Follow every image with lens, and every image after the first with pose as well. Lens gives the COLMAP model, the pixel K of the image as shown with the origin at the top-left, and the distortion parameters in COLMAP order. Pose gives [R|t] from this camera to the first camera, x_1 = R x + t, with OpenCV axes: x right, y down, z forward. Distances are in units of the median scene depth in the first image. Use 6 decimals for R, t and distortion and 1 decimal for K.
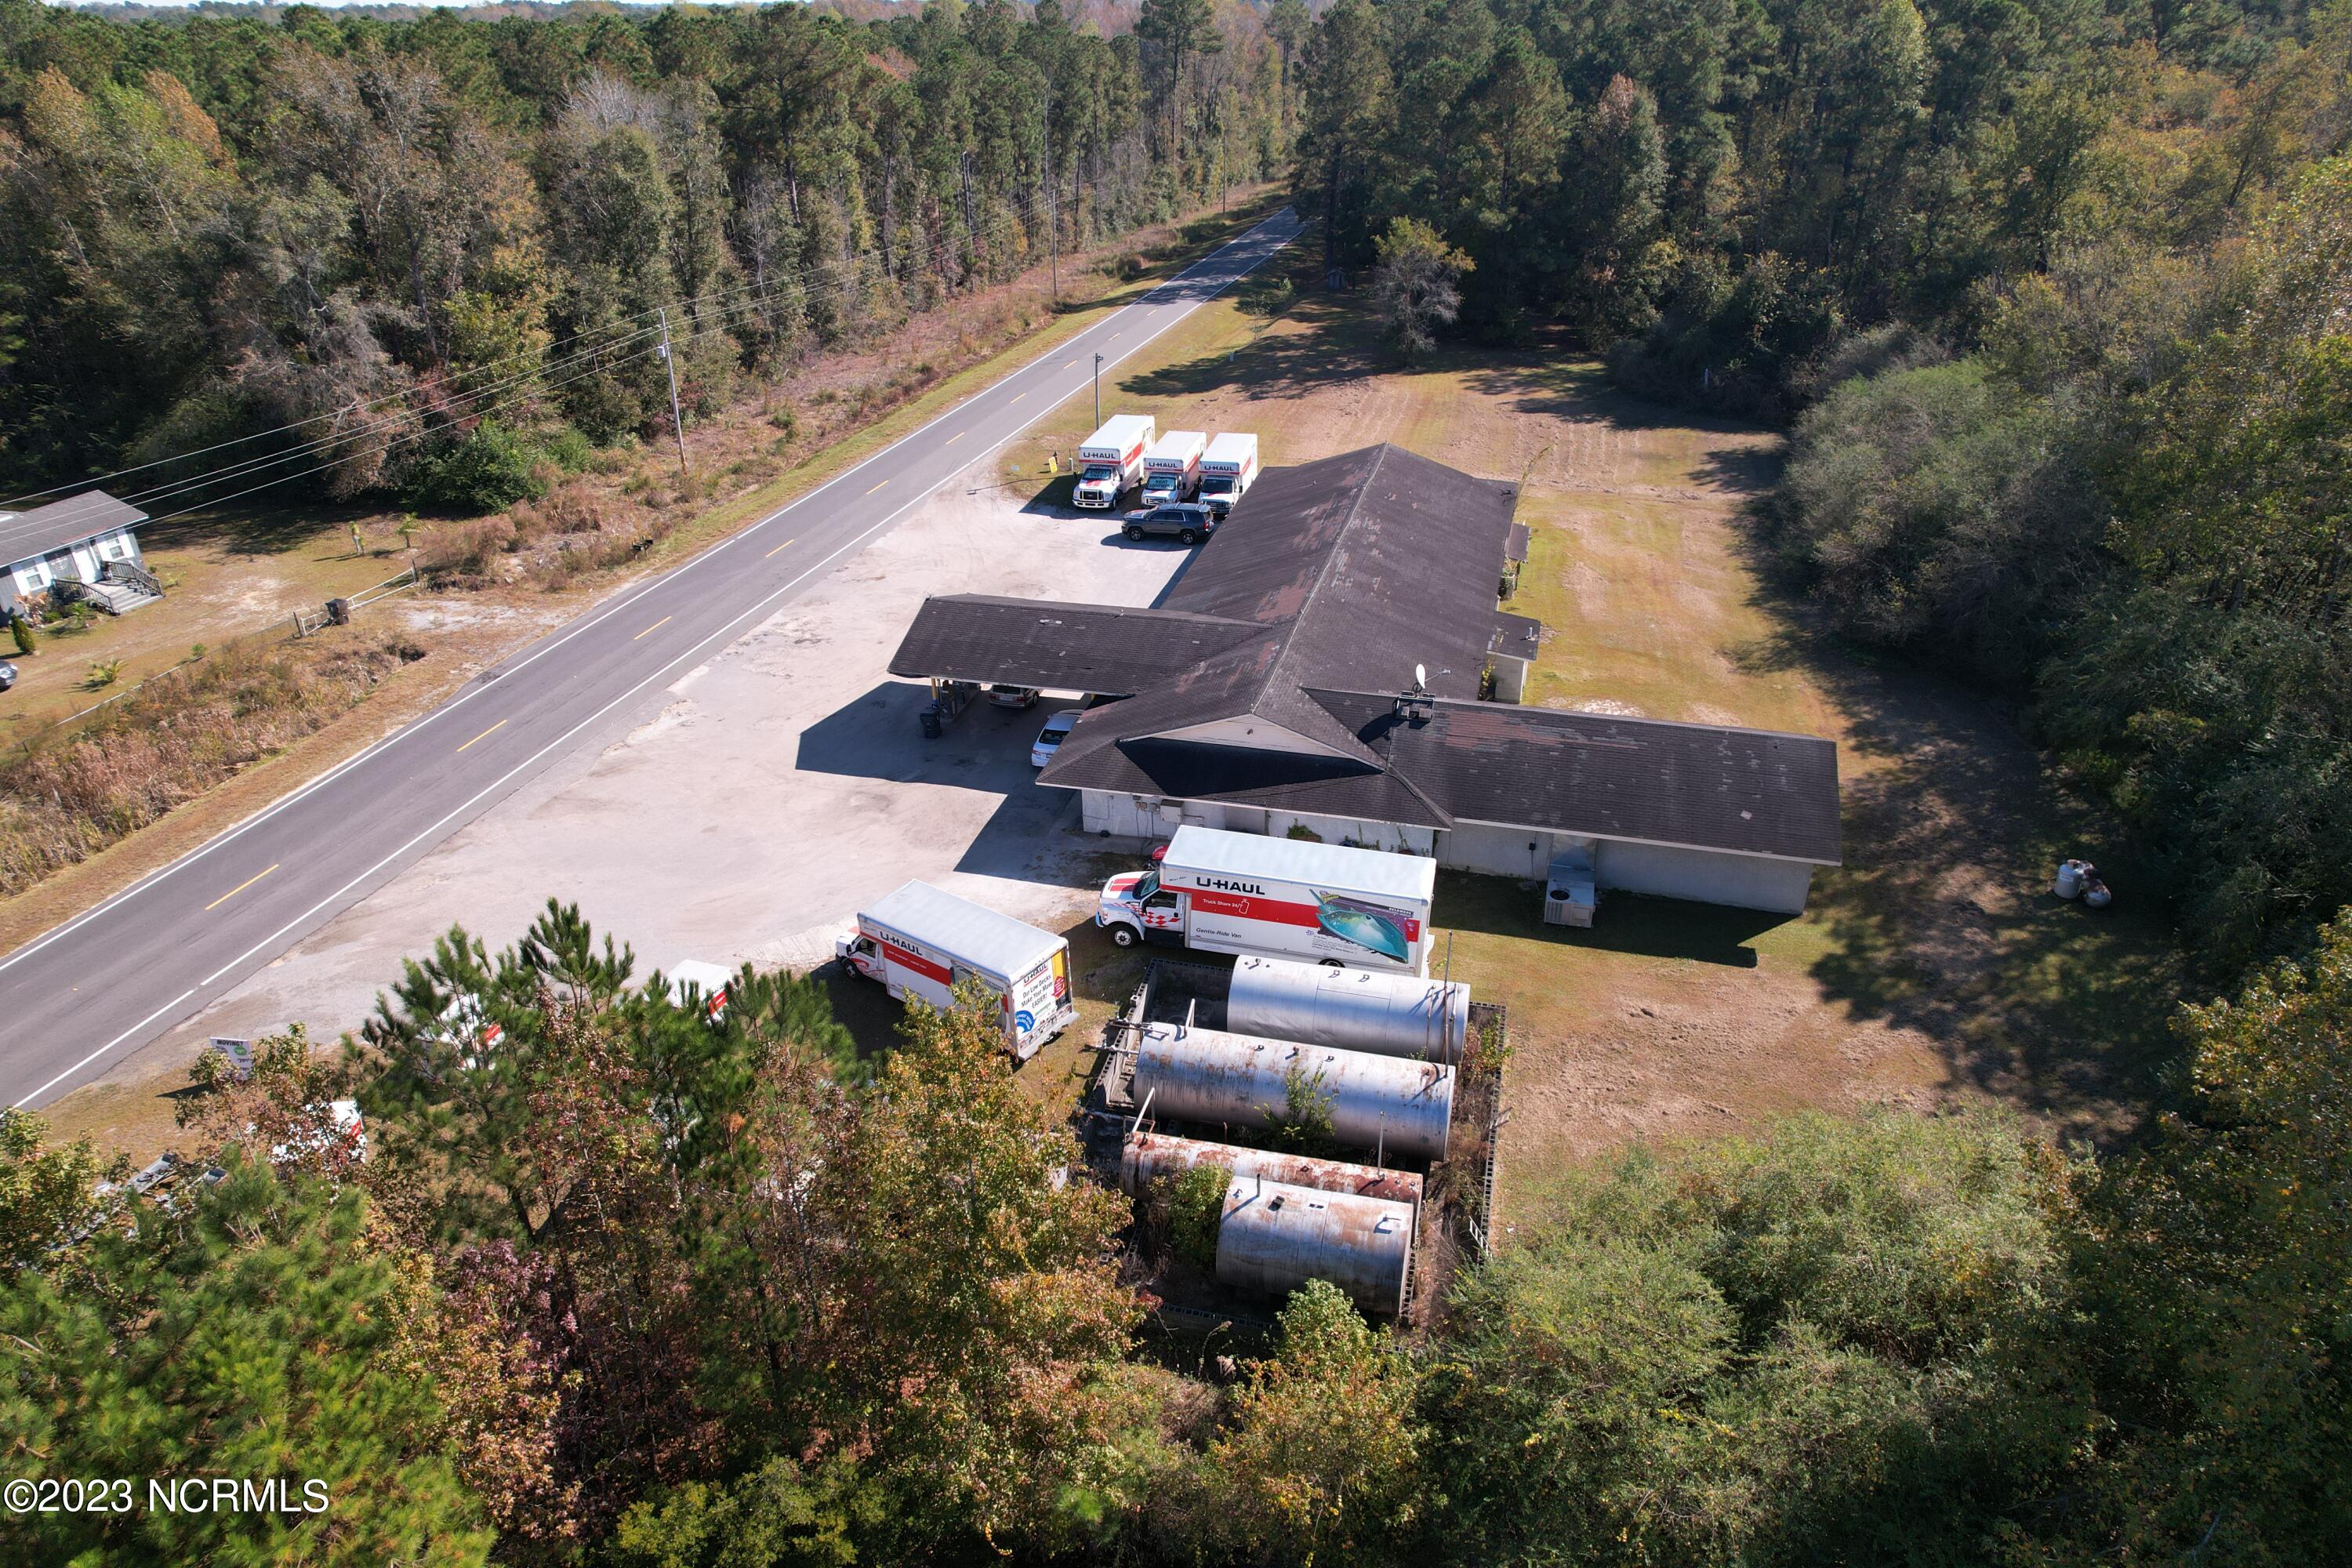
lens RADIAL K [[1503.1, 0, 1186.0], [0, 1503.1, 784.4], [0, 0, 1]] dist [-0.077179, 0.071078]
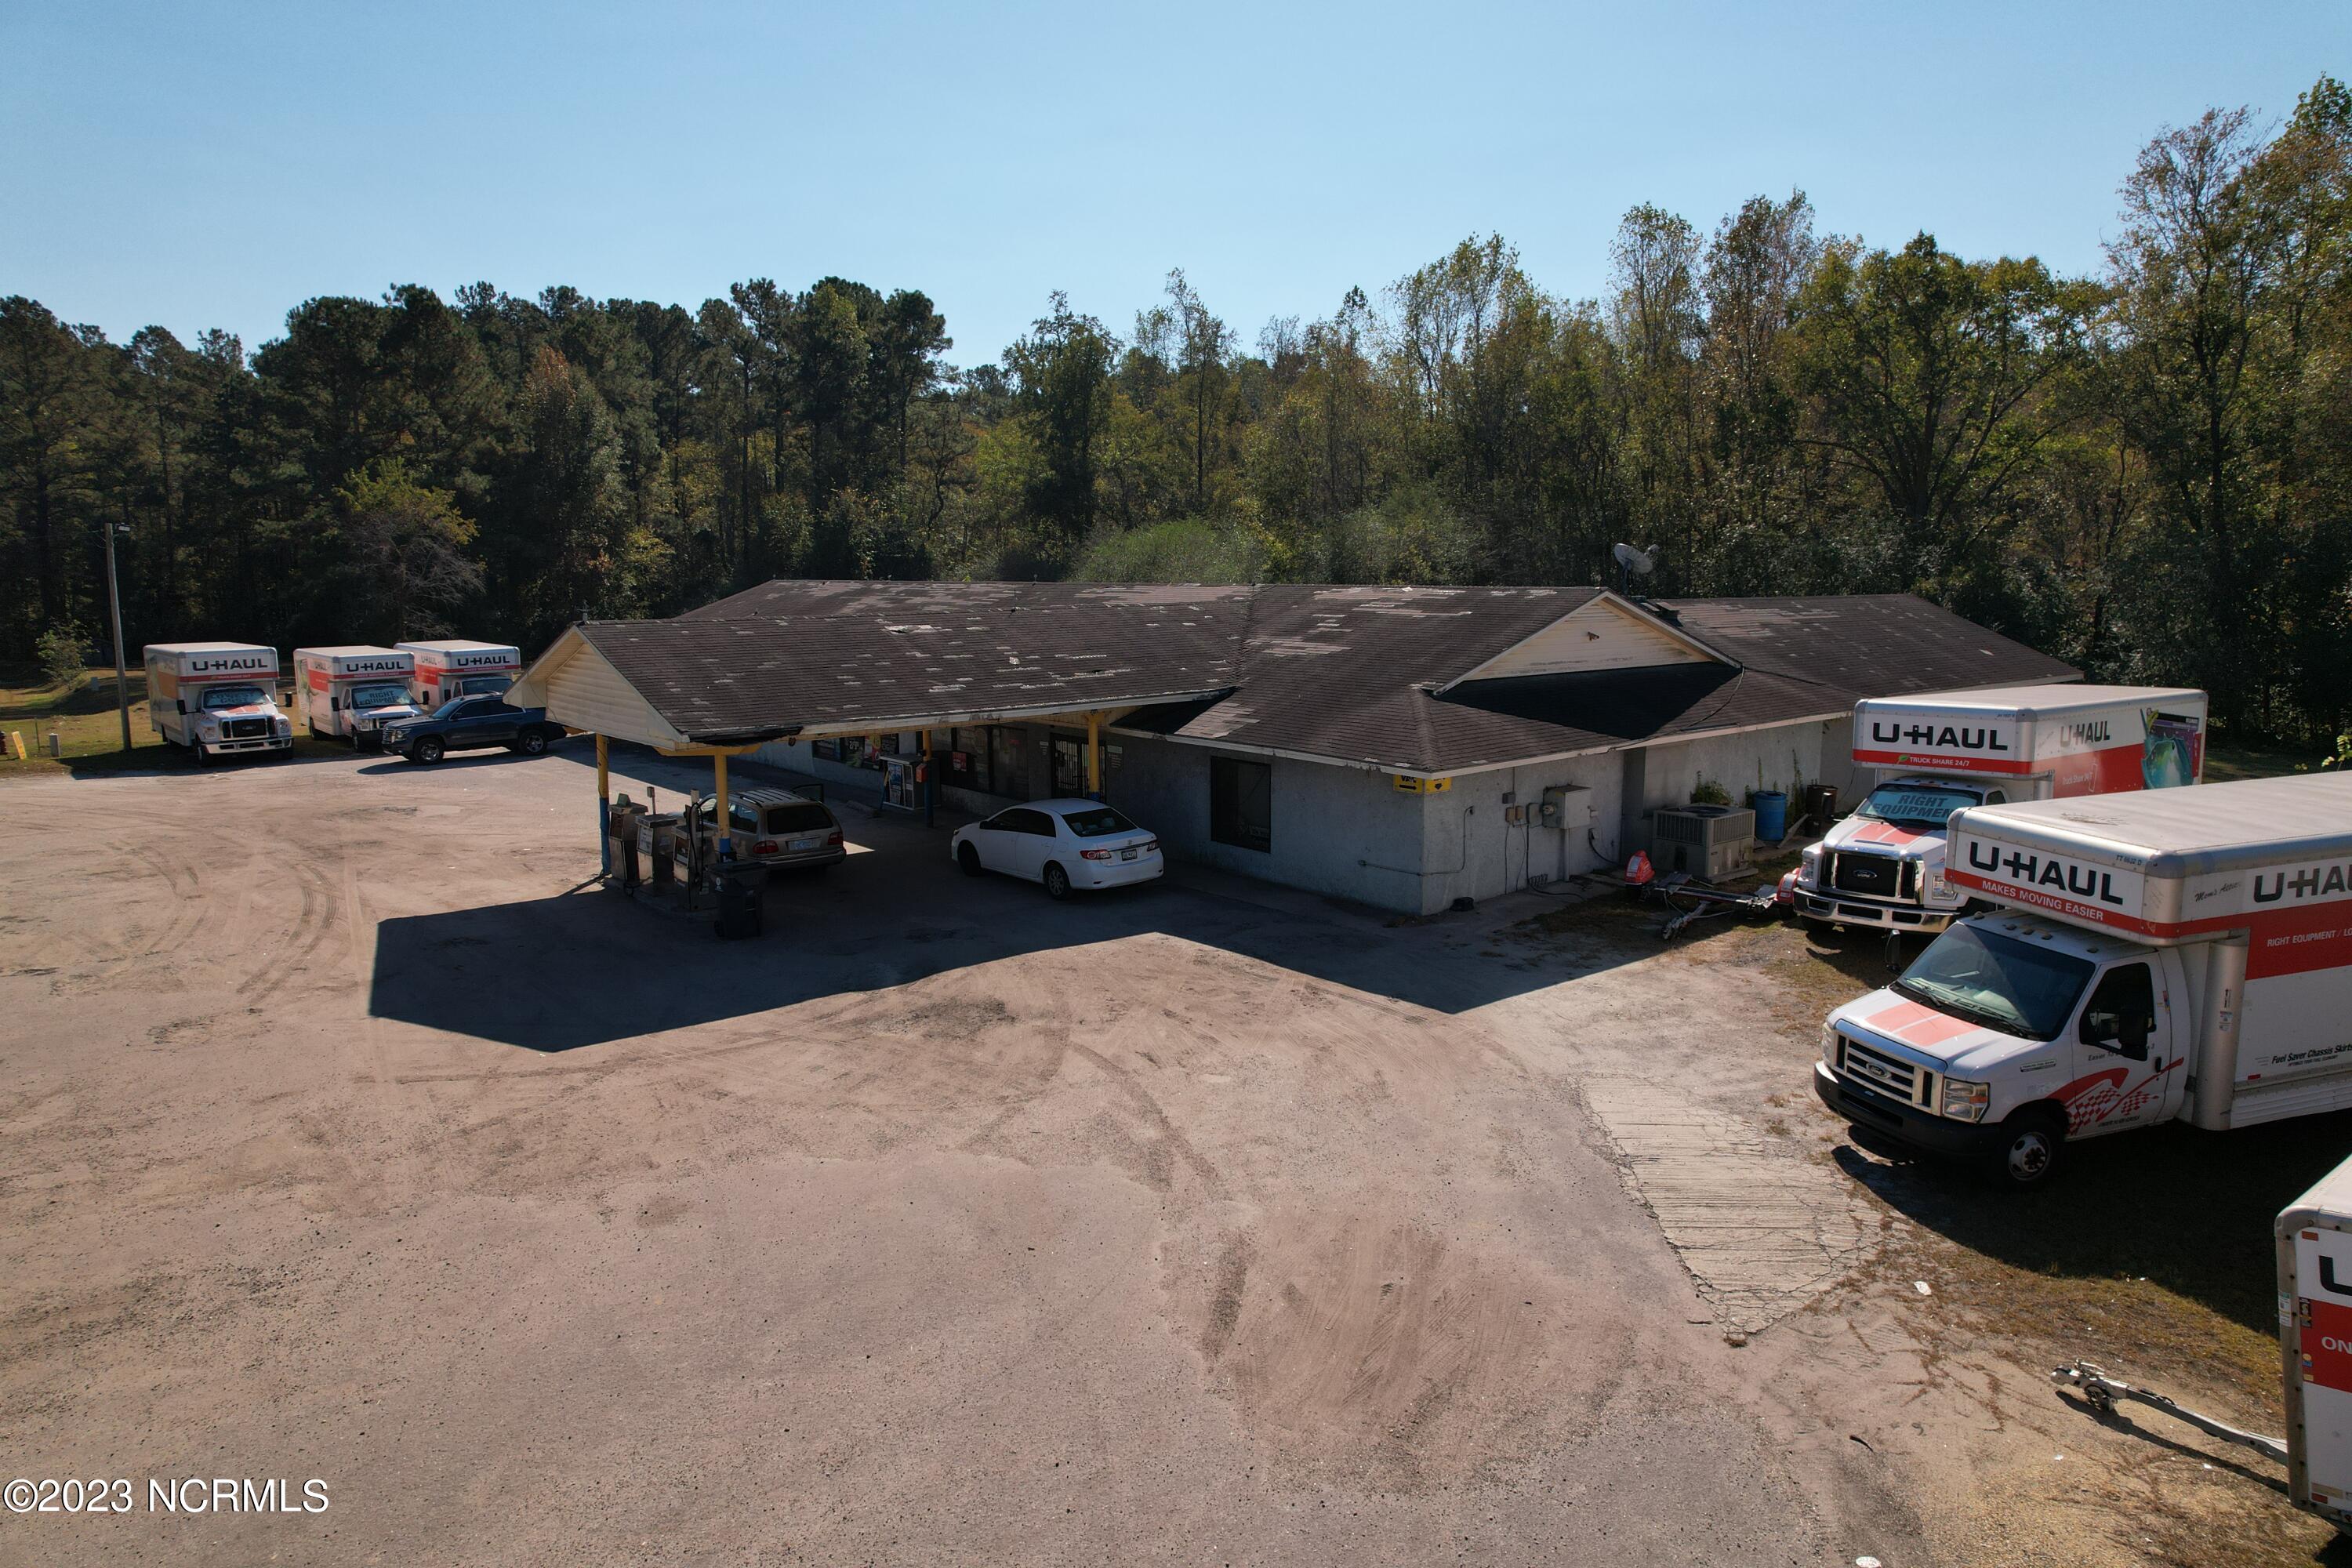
lens RADIAL K [[1503.1, 0, 1186.0], [0, 1503.1, 784.4], [0, 0, 1]] dist [-0.077179, 0.071078]
pose [[0.587653, -0.113862, 0.801061, -0.426203], [0.381793, 0.911918, -0.150462, 0.033764], [-0.713371, 0.394259, 0.579363, 0.743068]]
